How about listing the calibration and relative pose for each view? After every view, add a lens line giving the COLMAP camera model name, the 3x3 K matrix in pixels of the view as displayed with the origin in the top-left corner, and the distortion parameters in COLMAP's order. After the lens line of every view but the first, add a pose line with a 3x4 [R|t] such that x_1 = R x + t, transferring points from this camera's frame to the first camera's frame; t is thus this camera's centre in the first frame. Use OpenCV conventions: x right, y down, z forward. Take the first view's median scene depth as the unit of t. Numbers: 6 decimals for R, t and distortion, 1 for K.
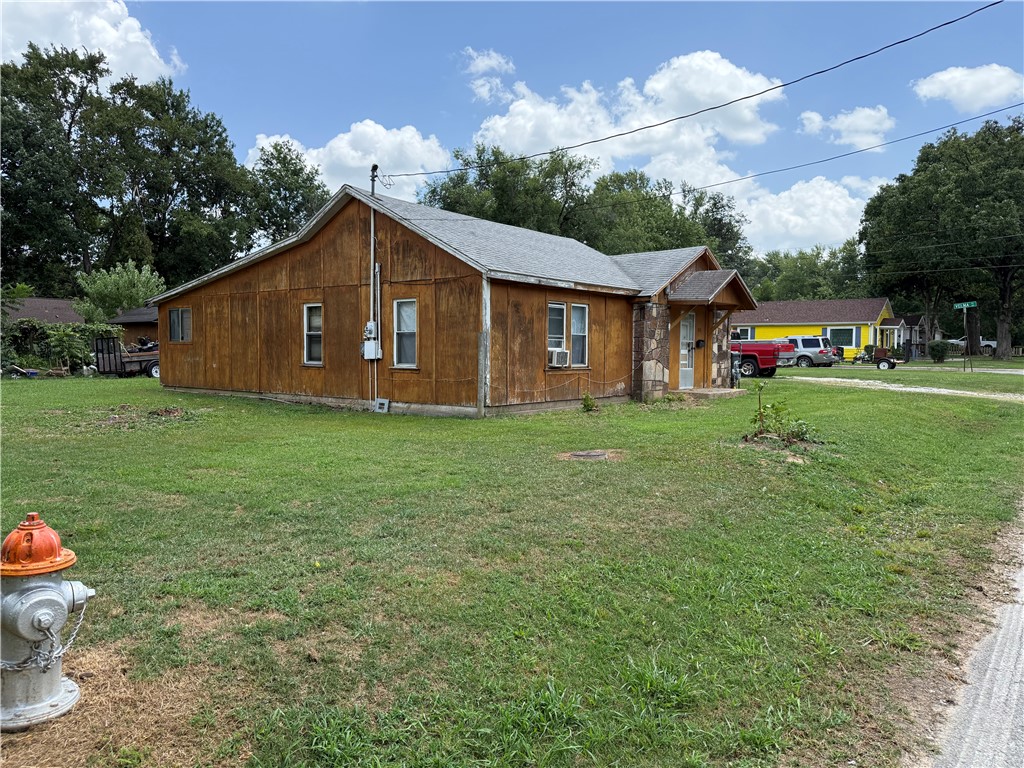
lens RADIAL K [[716.9, 0, 493.7], [0, 716.9, 381.4], [0, 0, 1]] dist [0.164587, -0.252423]
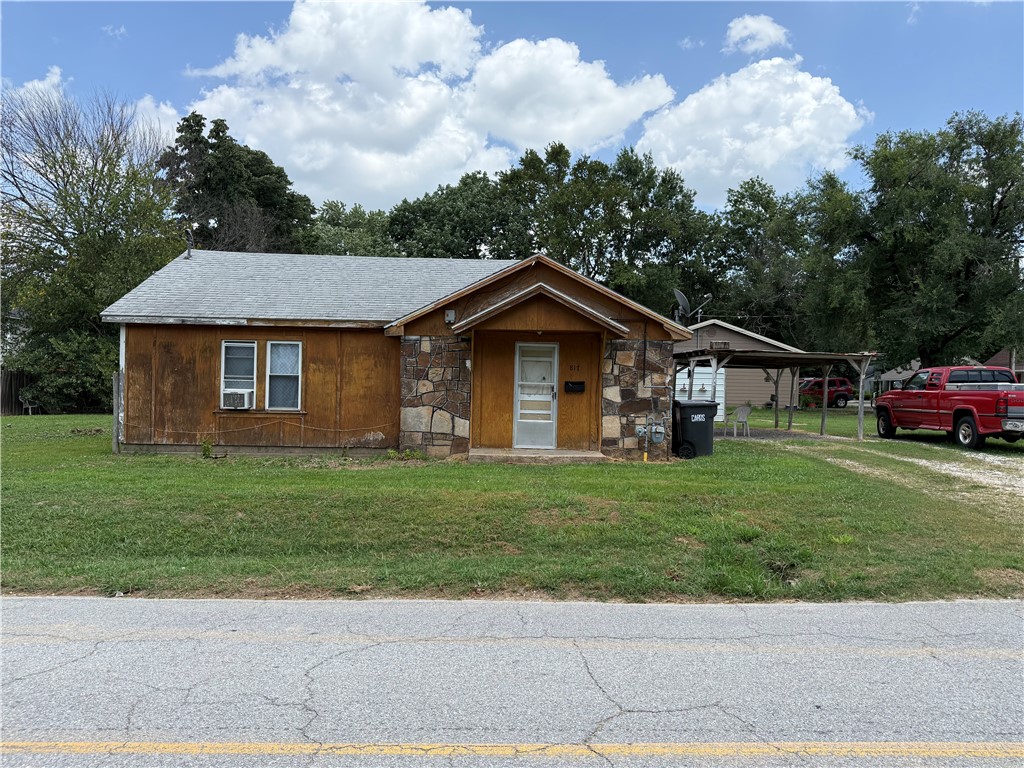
lens RADIAL K [[704.4, 0, 512.0], [0, 704.4, 384.0], [0, 0, 1]] dist [0.106655, -0.138881]
pose [[0.647632, 0.006971, -0.761921, 0.870635], [-0.046443, 0.998460, -0.030341, -0.034932], [0.760537, 0.055036, 0.646958, 0.564616]]
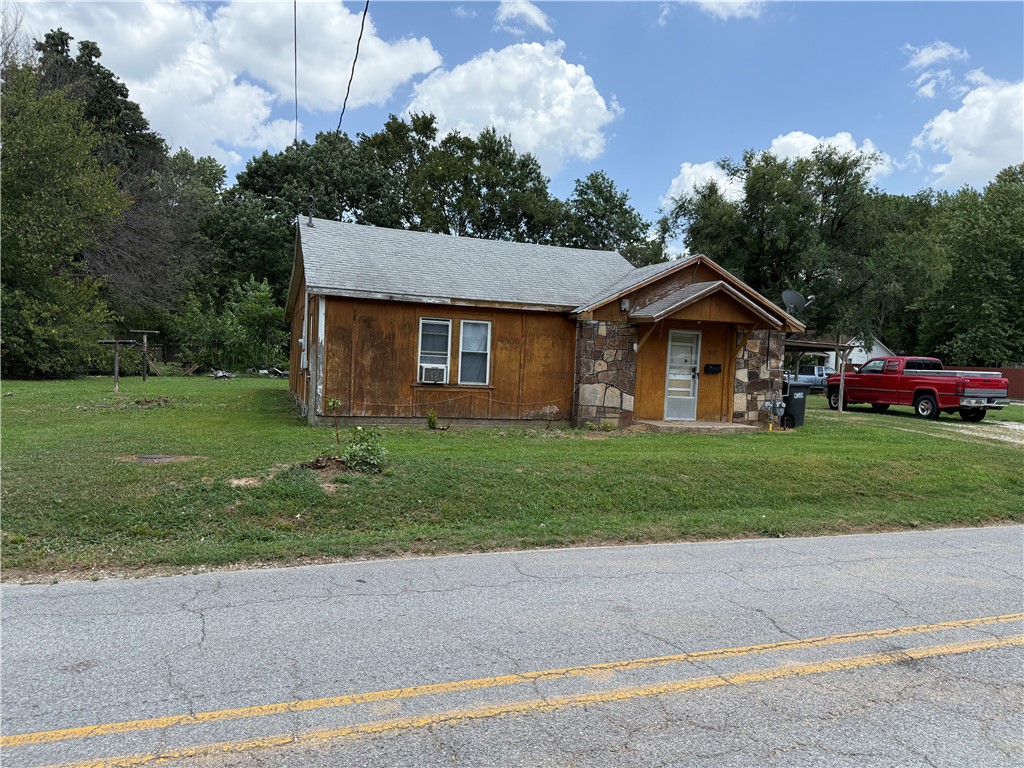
lens RADIAL K [[704.4, 0, 512.0], [0, 704.4, 384.0], [0, 0, 1]] dist [0.106655, -0.138881]
pose [[0.857875, 0.051330, -0.511289, 0.573626], [-0.061890, 0.998076, -0.003643, -0.018886], [0.510118, 0.034769, 0.859401, 0.186124]]
